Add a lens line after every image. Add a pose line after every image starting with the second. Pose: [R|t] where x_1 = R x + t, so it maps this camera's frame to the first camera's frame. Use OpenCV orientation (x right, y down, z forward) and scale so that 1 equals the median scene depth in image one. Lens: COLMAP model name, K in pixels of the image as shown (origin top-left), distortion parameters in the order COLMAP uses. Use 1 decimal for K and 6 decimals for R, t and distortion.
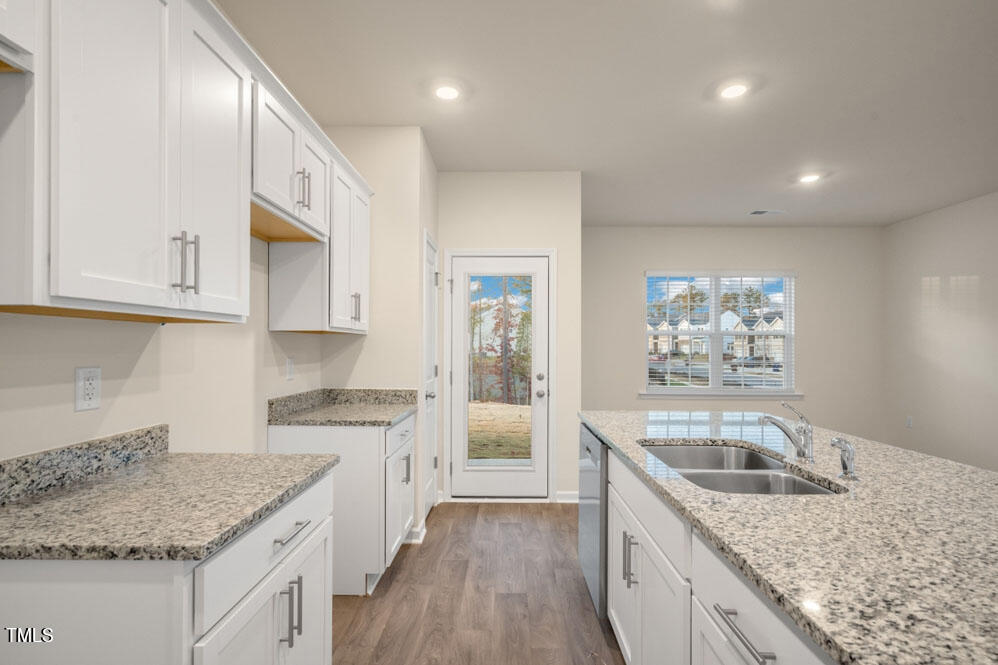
lens RADIAL K [[481.2, 0, 497.1], [0, 481.2, 336.4], [0, 0, 1]] dist [-0.005089, 0.003834]
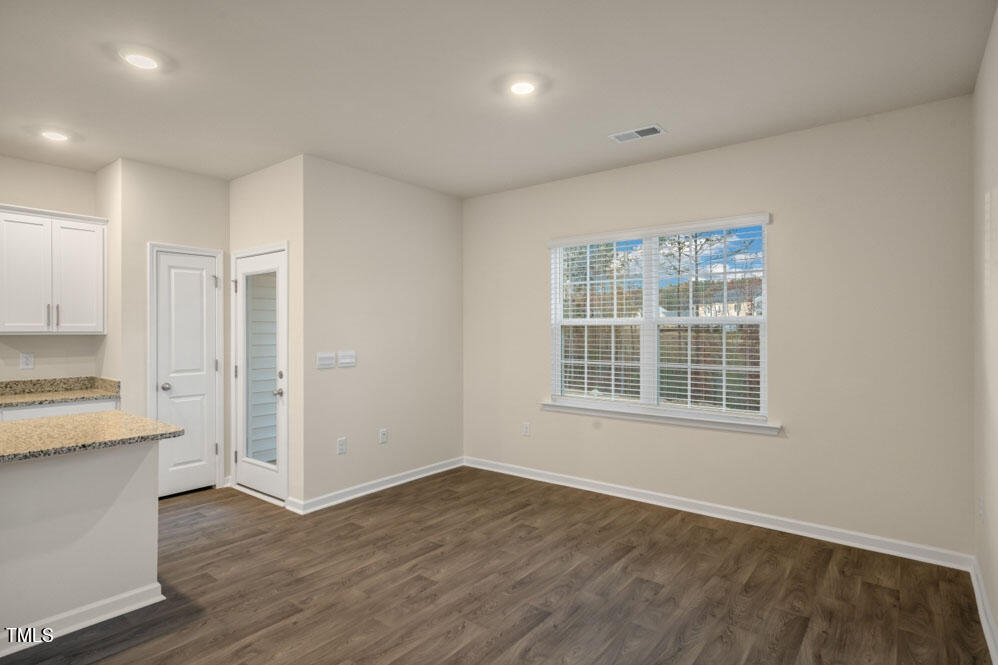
lens RADIAL K [[526.8, 0, 504.9], [0, 526.8, 327.5], [0, 0, 1]] dist [0.001531, 0.004112]
pose [[0.795101, -0.006600, -0.606440, 2.663218], [0.016480, 0.999807, 0.010726, -0.037509], [0.606252, -0.018523, 0.795057, 1.048735]]
